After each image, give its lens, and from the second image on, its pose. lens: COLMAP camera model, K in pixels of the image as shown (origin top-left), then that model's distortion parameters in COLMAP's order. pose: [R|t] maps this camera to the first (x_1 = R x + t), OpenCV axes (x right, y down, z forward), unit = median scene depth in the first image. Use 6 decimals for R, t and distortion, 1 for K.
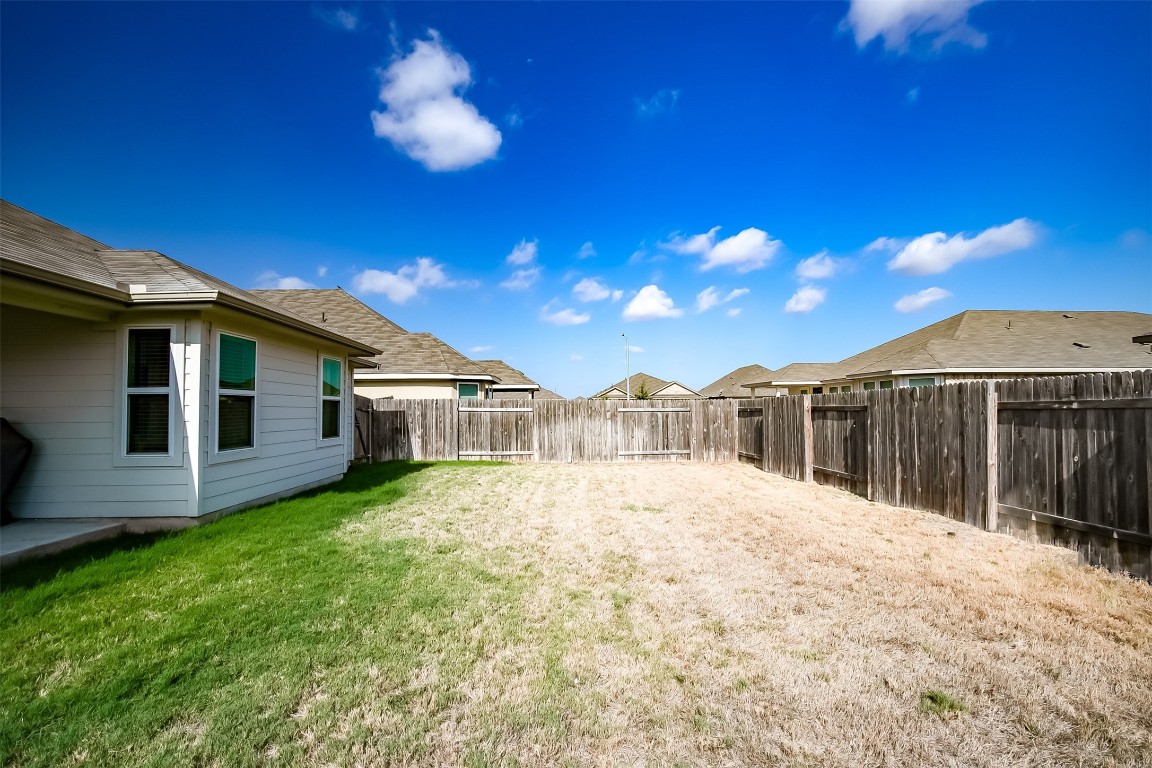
lens RADIAL K [[538.3, 0, 572.8], [0, 538.3, 415.4], [0, 0, 1]] dist [0.001242, 0.000186]
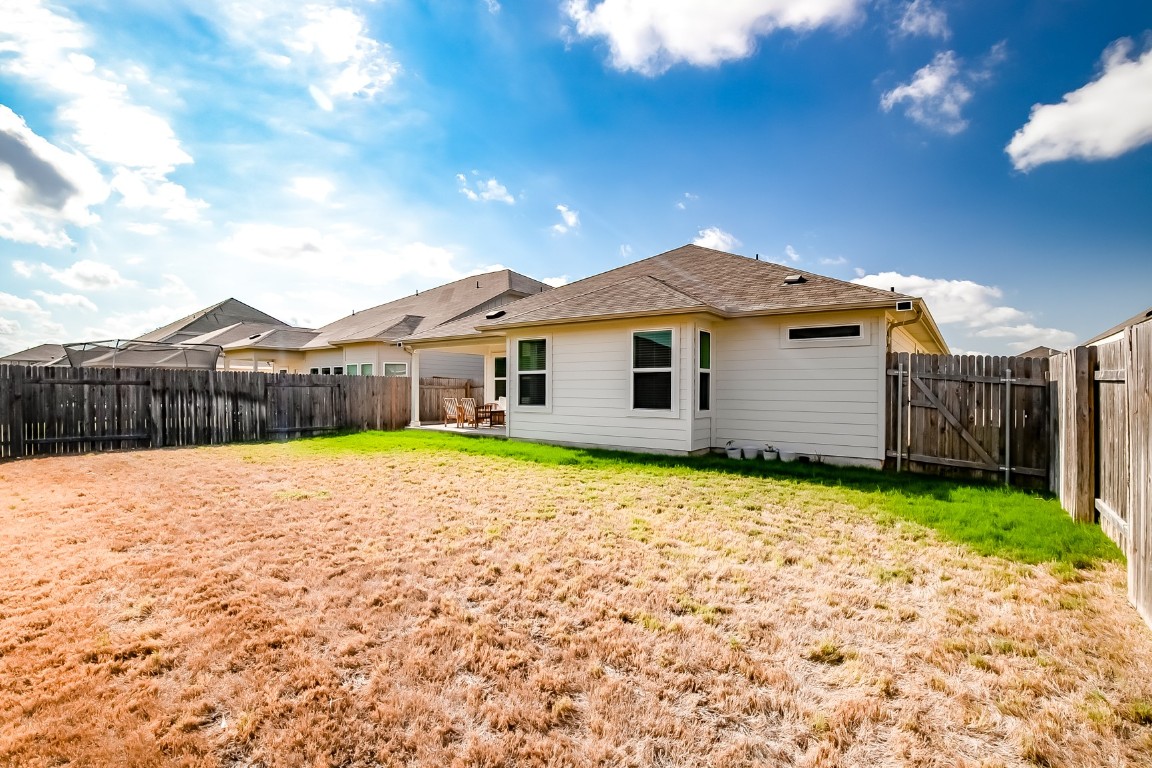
lens RADIAL K [[530.0, 0, 576.0], [0, 530.0, 384.0], [0, 0, 1]] dist [-0.030236, 0.000204]
pose [[-0.631633, -0.000494, -0.775267, 0.254510], [-0.005450, 0.999978, 0.003803, -0.005709], [0.775248, 0.006627, -0.631622, 0.952750]]
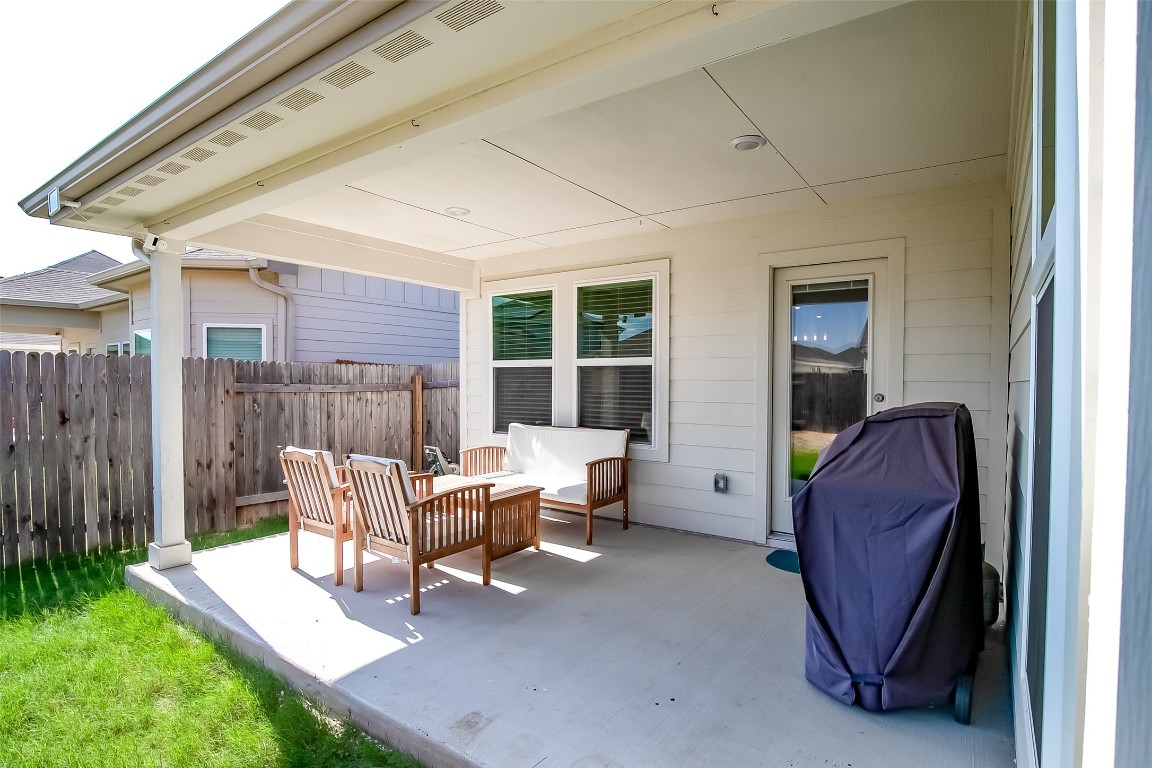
lens RADIAL K [[577.8, 0, 576.0], [0, 577.8, 384.0], [0, 0, 1]] dist [-0.000971, -0.000062]
pose [[-0.614298, 0.013467, -0.788960, -0.234854], [-0.009442, 0.999657, 0.024415, -0.008714], [0.789018, 0.022448, -0.613960, 0.391626]]
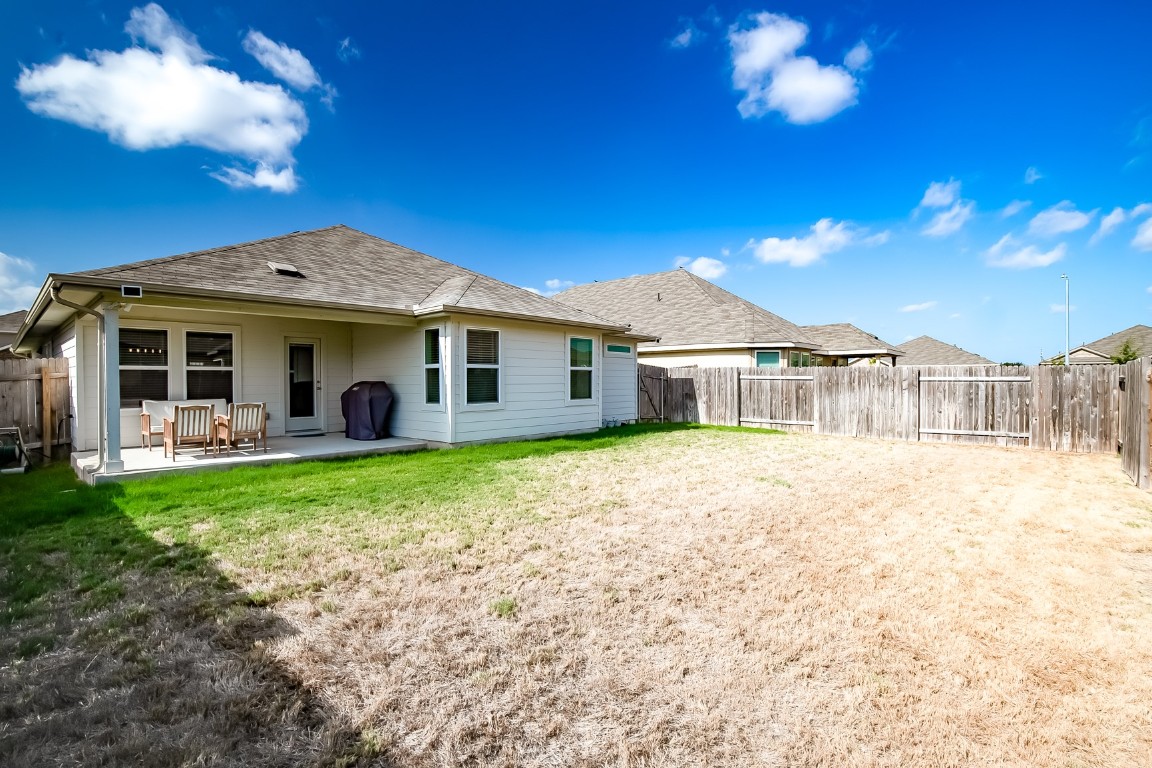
lens RADIAL K [[530.0, 0, 576.0], [0, 530.0, 384.0], [0, 0, 1]] dist [-0.030236, 0.000204]
pose [[0.721206, 0.012701, -0.692604, 0.266168], [-0.009918, 0.999919, 0.008009, -0.003086], [0.692650, 0.001093, 0.721273, 0.047235]]
